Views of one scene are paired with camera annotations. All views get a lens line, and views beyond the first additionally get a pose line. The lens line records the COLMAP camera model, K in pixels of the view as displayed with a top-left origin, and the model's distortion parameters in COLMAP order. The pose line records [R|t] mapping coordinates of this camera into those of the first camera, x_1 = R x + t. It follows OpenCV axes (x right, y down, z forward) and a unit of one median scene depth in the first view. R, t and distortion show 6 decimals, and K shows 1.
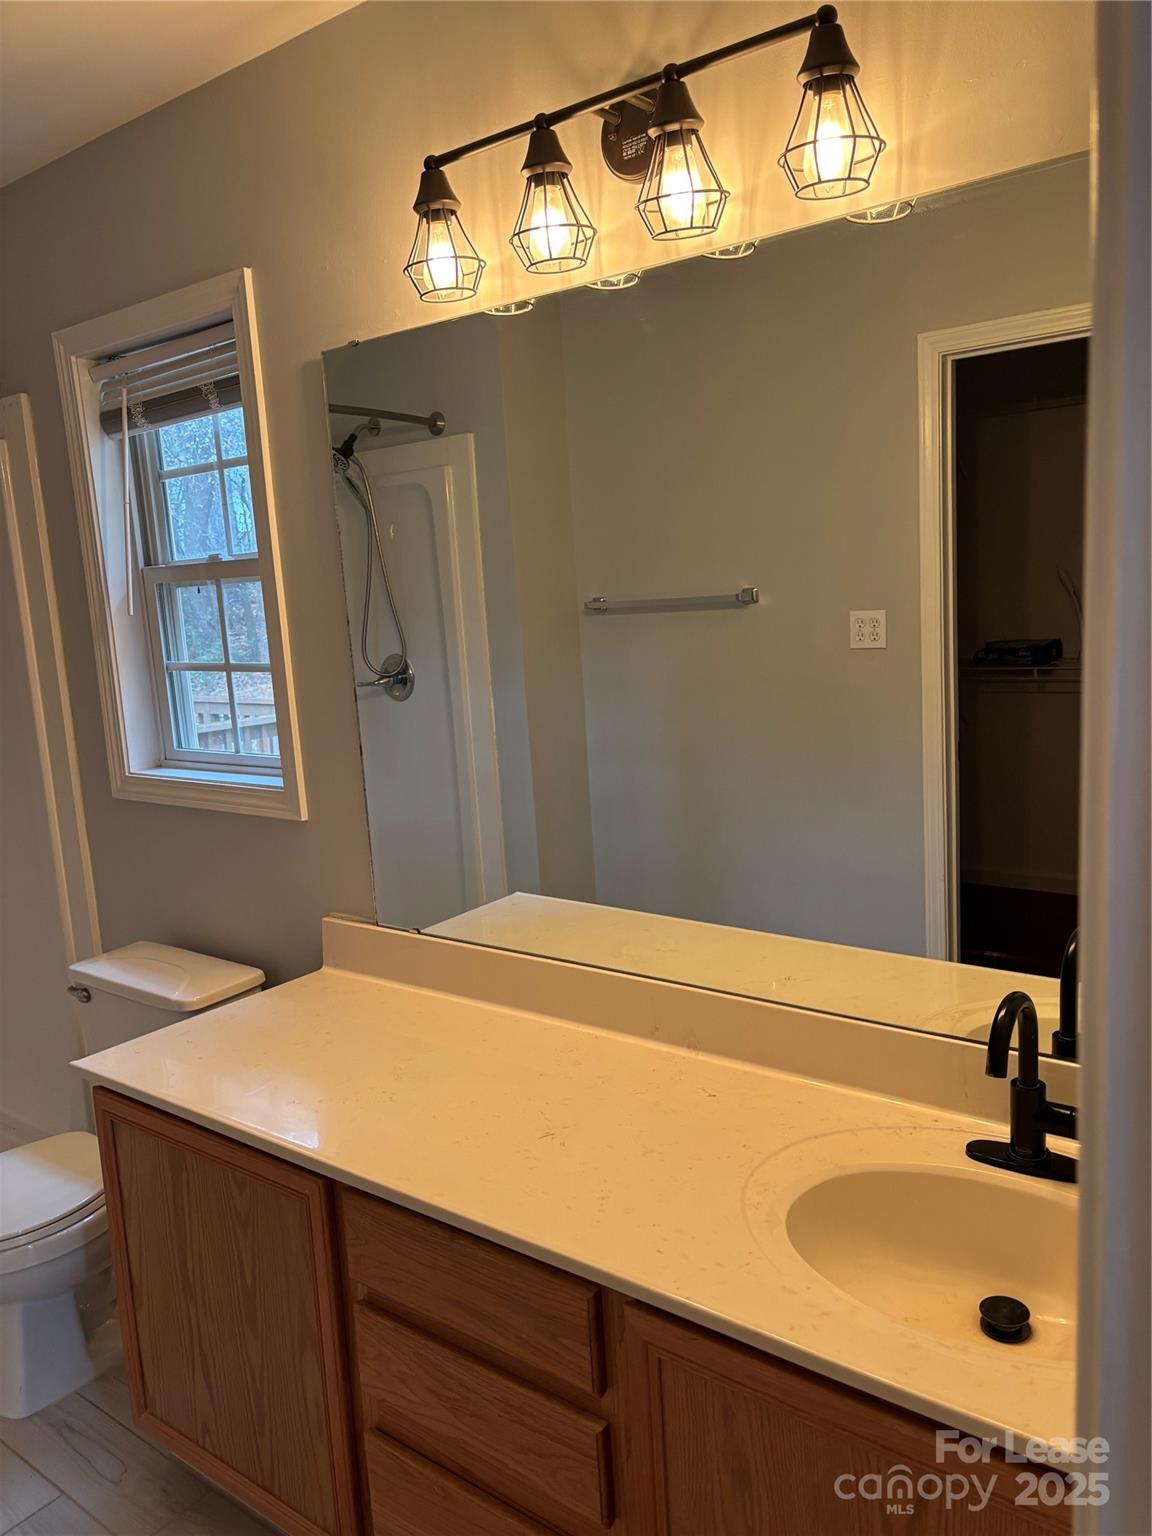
lens RADIAL K [[1156.0, 0, 576.0], [0, 1156.0, 768.0], [0, 0, 1]] dist [0.008266, -0.007375]
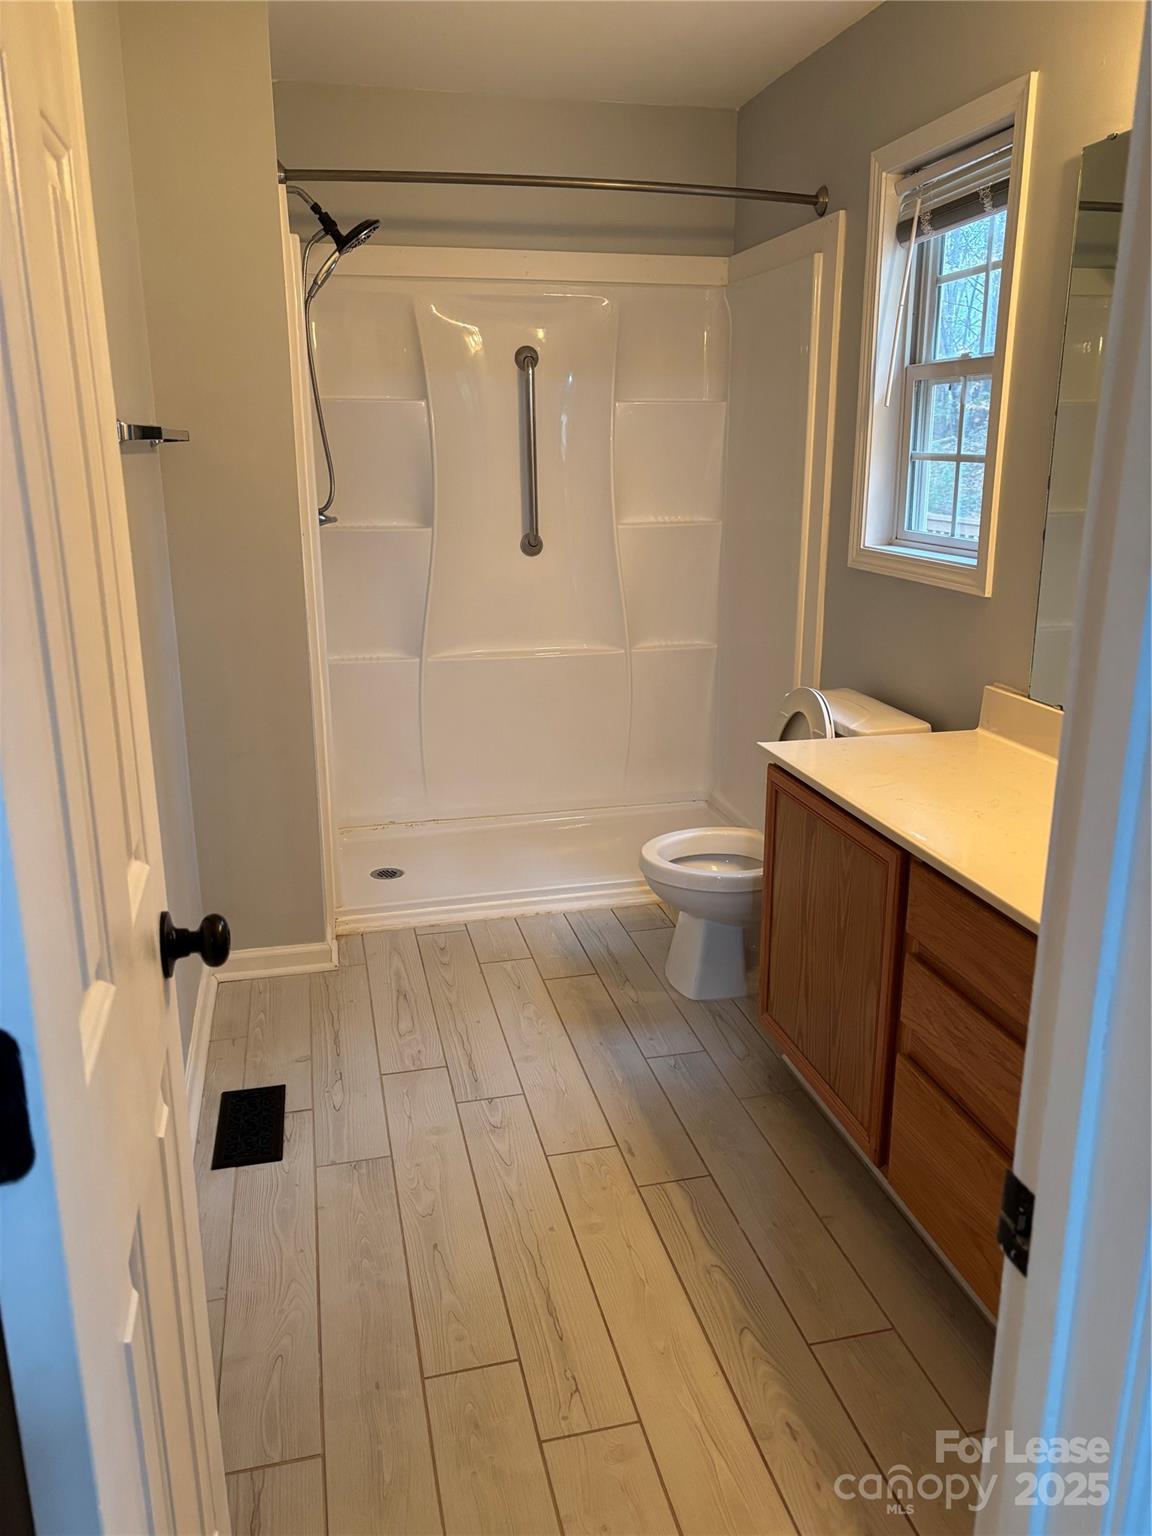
lens RADIAL K [[1156.0, 0, 576.0], [0, 1156.0, 768.0], [0, 0, 1]] dist [0.008266, -0.007375]
pose [[0.775665, 0.222956, -0.590453, 0.151985], [-0.137250, 0.972725, 0.187000, 0.050228], [0.616041, -0.064010, 0.785109, -0.137743]]
